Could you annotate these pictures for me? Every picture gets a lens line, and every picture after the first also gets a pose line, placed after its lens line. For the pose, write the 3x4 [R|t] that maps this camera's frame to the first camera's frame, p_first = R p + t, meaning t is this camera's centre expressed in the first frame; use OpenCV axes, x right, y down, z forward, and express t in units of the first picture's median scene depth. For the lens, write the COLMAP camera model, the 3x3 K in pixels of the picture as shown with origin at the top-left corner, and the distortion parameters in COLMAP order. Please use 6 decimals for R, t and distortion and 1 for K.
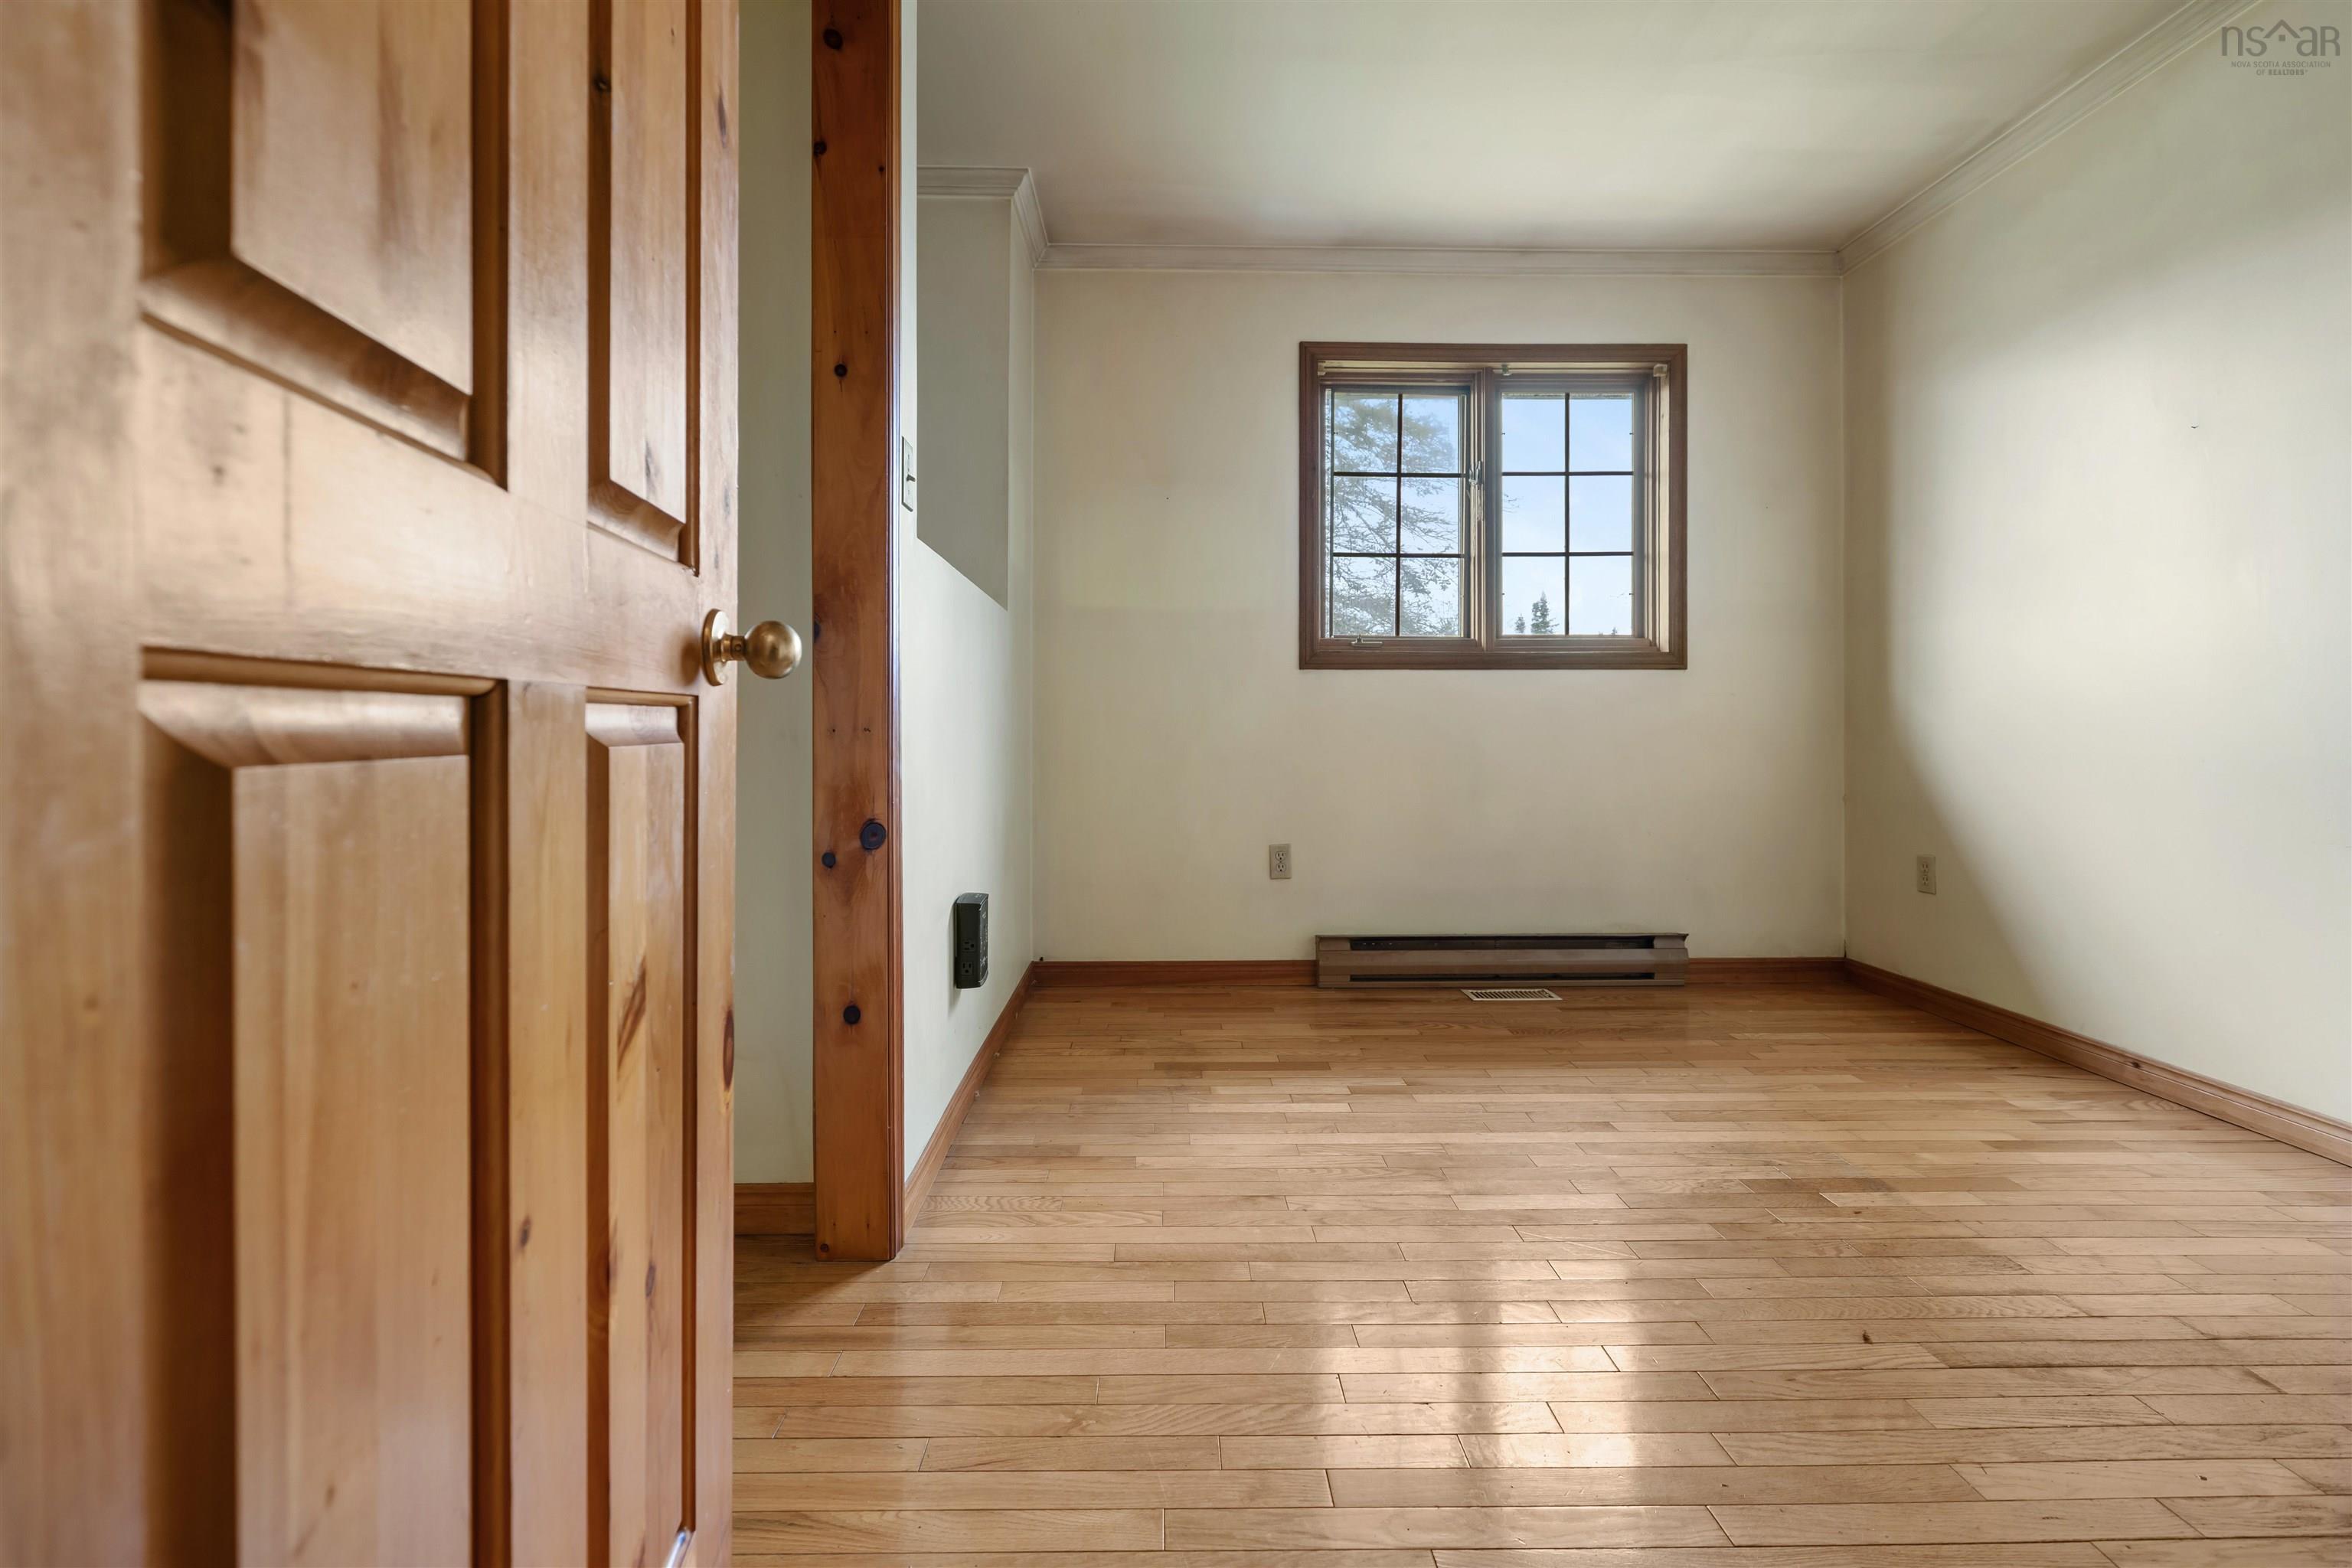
lens RADIAL K [[1001.5, 0, 1176.0], [0, 1001.5, 784.0], [0, 0, 1]] dist [-0.001073, -0.000094]
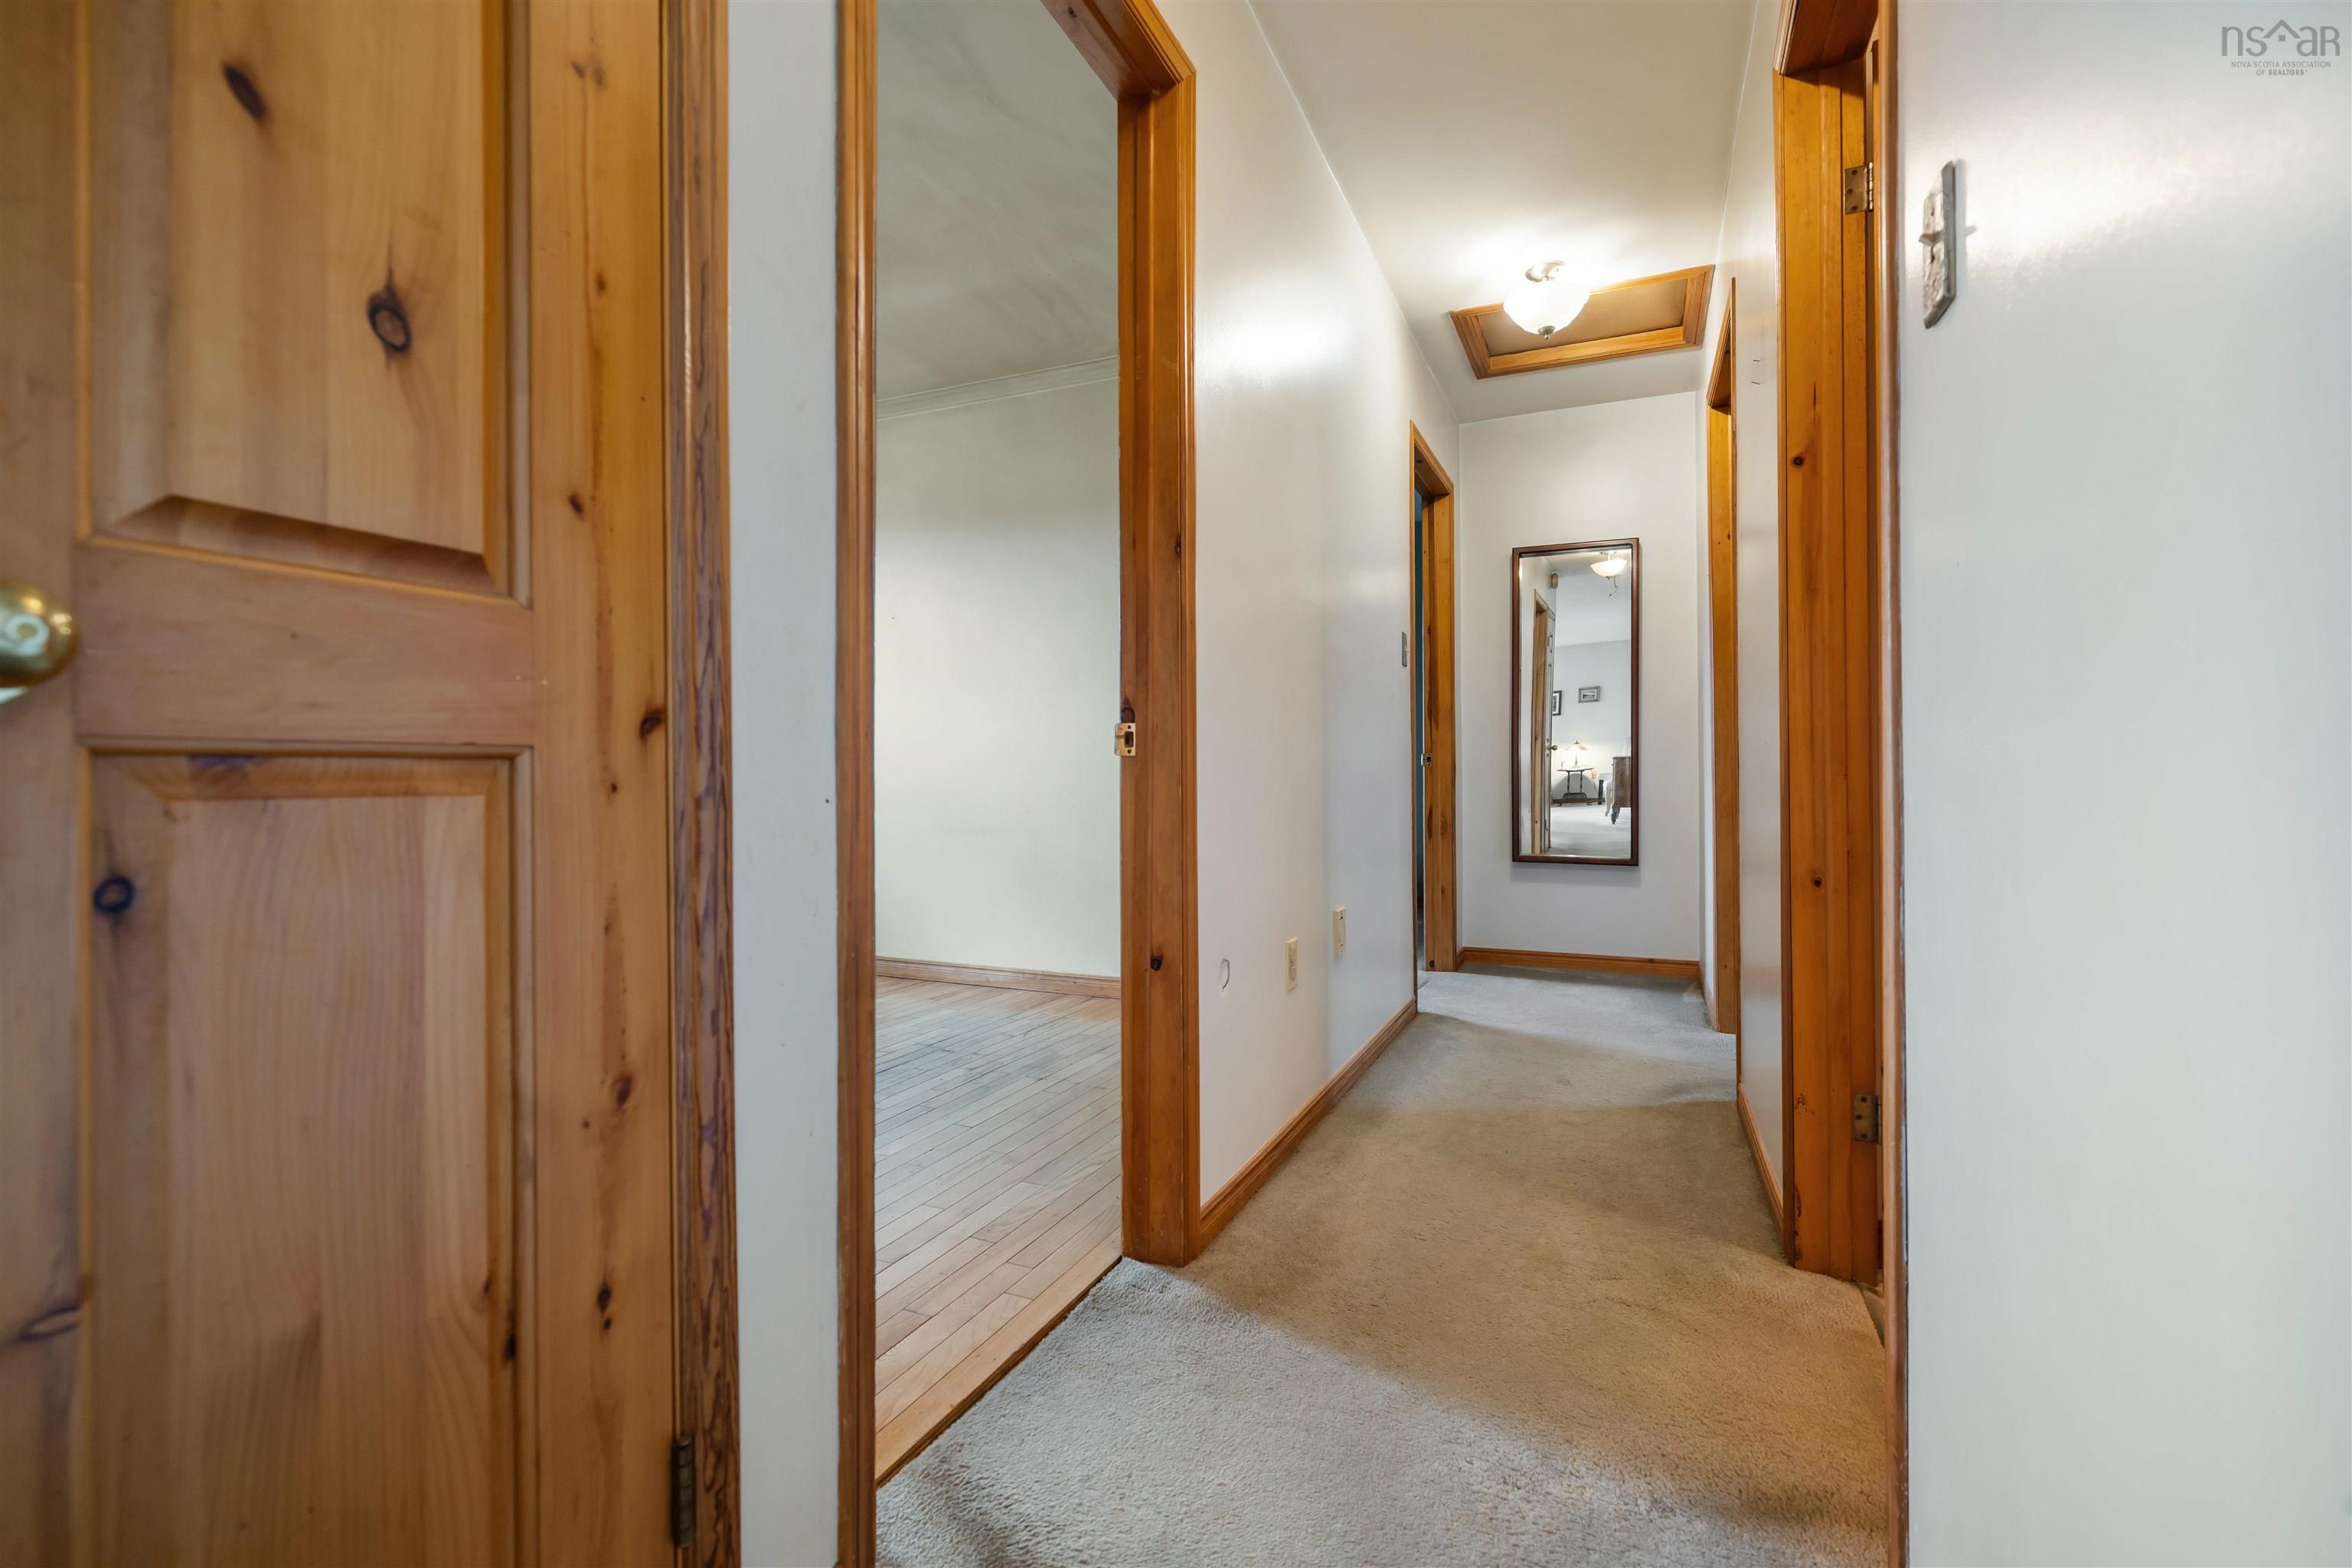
lens RADIAL K [[1001.5, 0, 1176.0], [0, 1001.5, 784.0], [0, 0, 1]] dist [-0.001073, -0.000094]
pose [[0.422323, -0.009469, 0.906396, -0.710867], [0.042200, 0.999067, -0.009225, 0.013974], [-0.905462, 0.042146, 0.422329, -0.440855]]
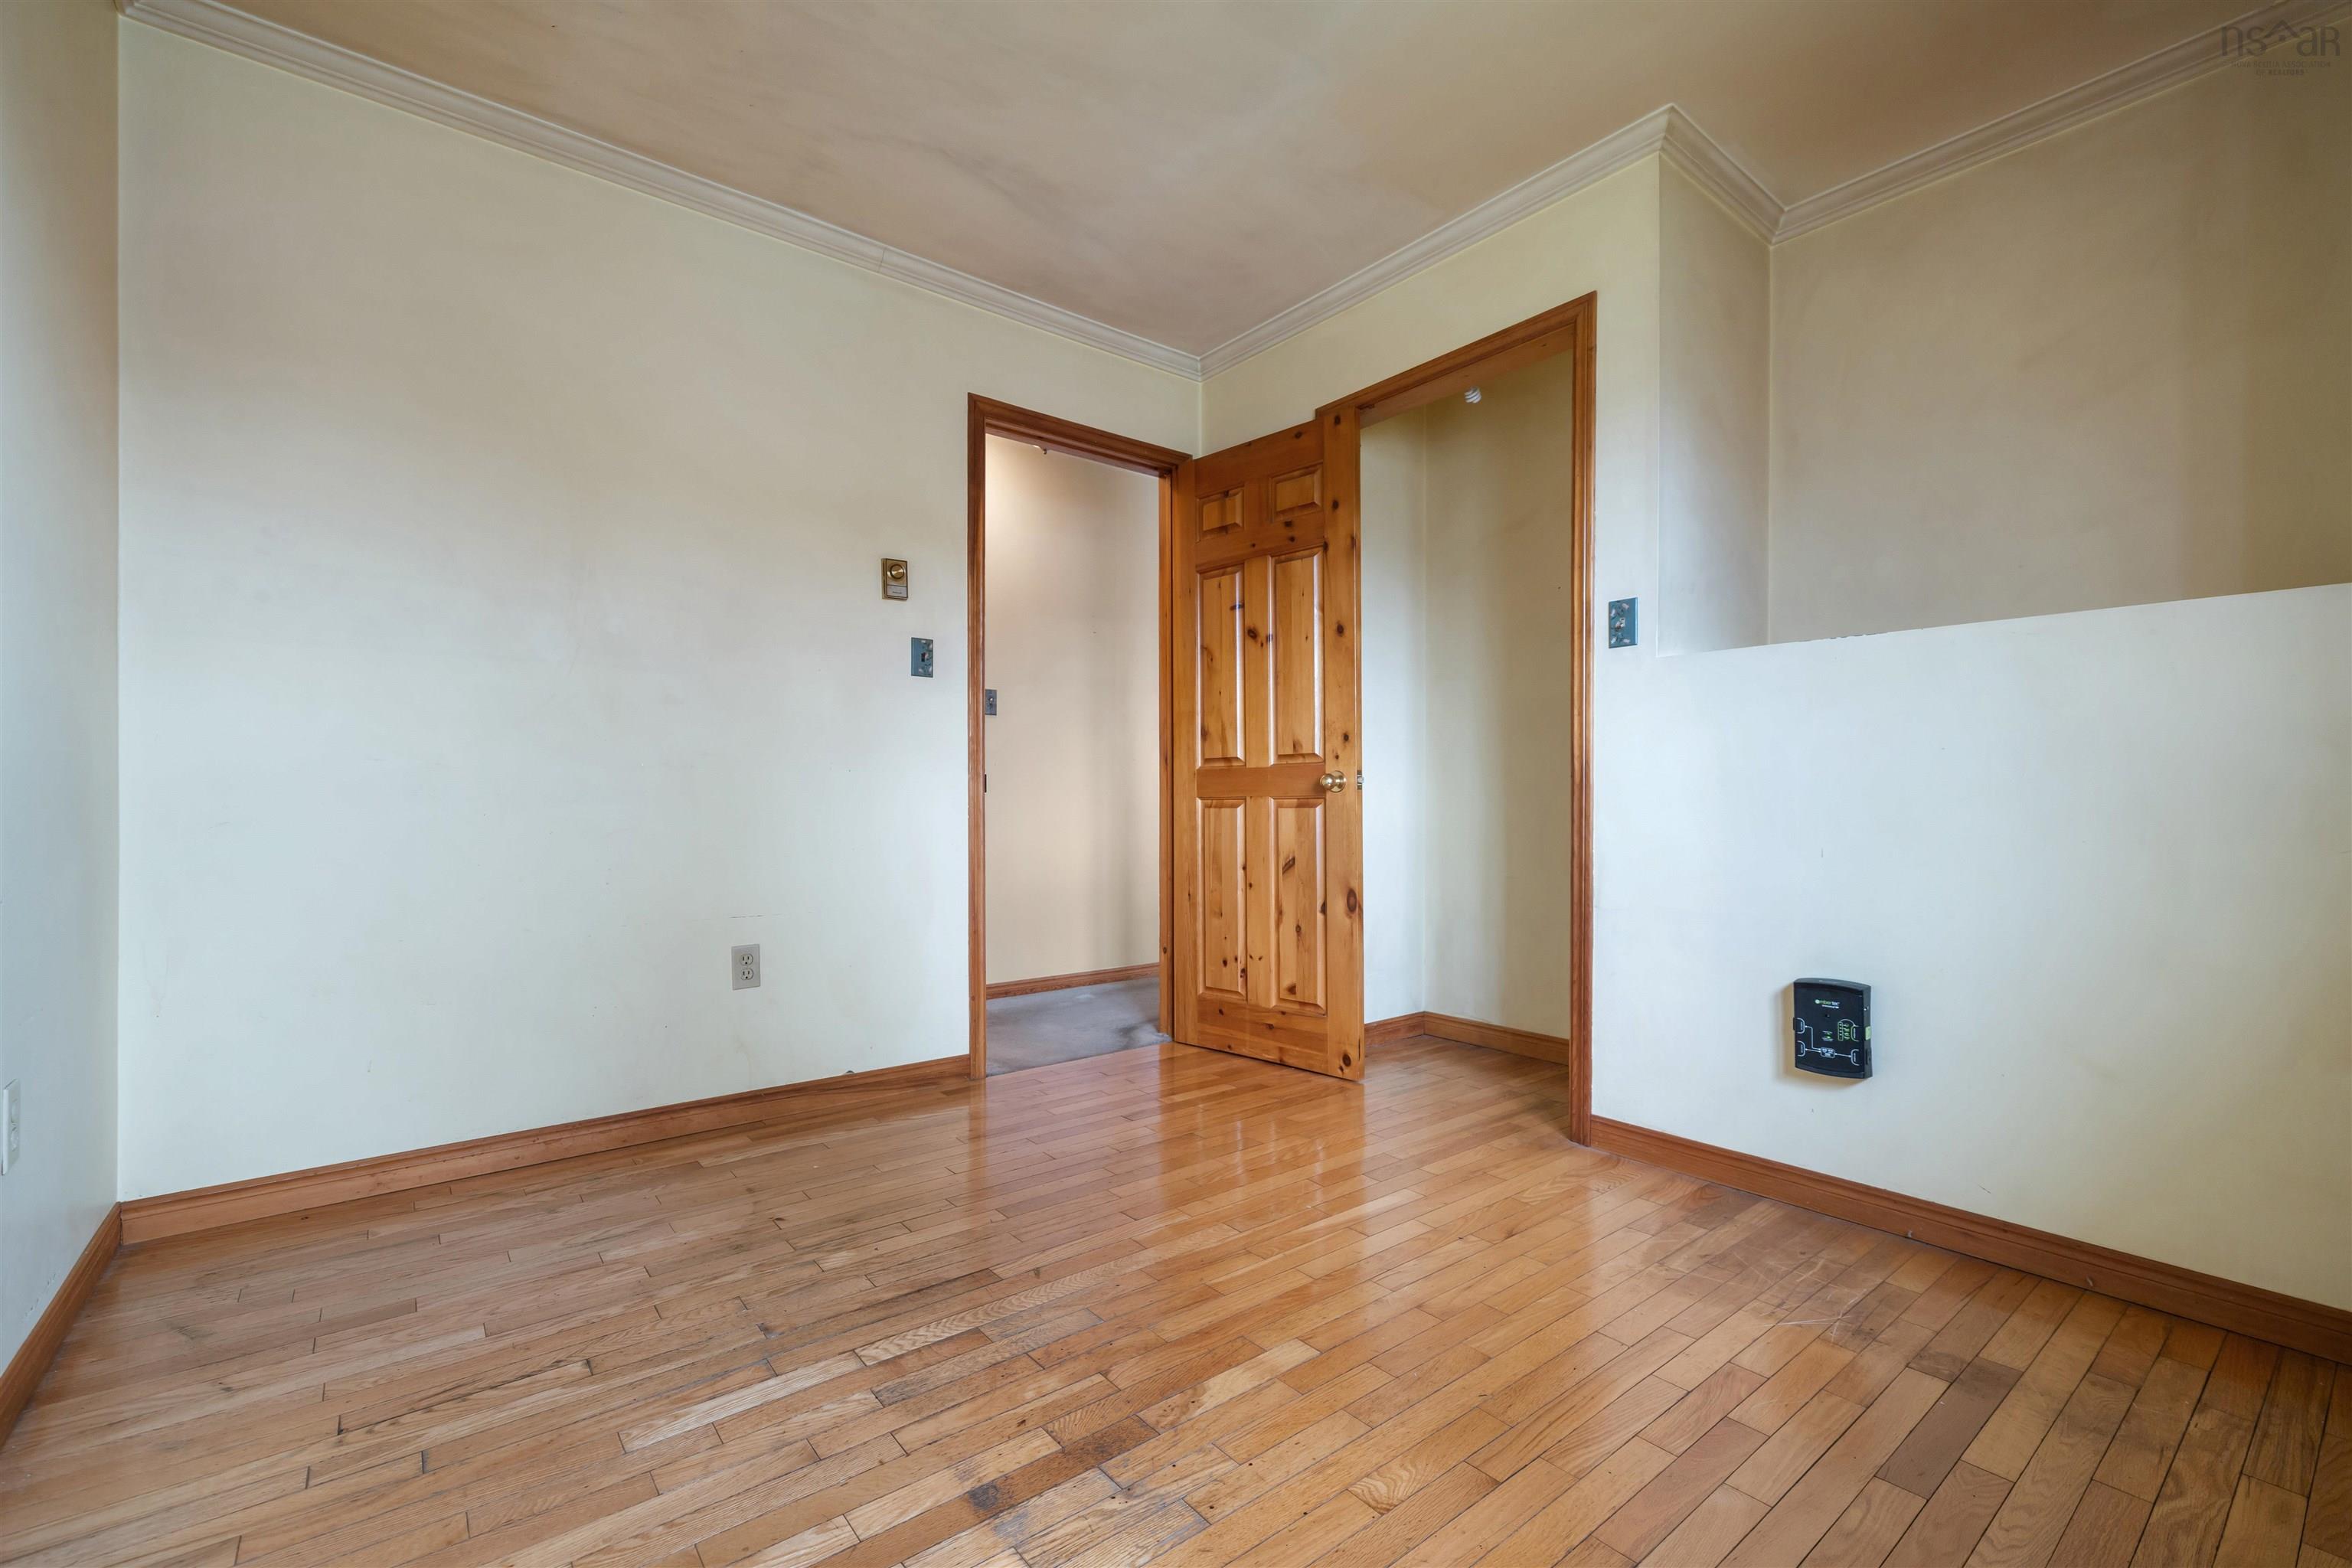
lens RADIAL K [[1001.5, 0, 1176.0], [0, 1001.5, 784.0], [0, 0, 1]] dist [-0.001073, -0.000094]
pose [[-0.791668, -0.011279, -0.610848, 1.255731], [-0.030020, 0.999340, 0.020454, -0.107457], [0.610214, 0.034530, -0.791484, 1.967735]]
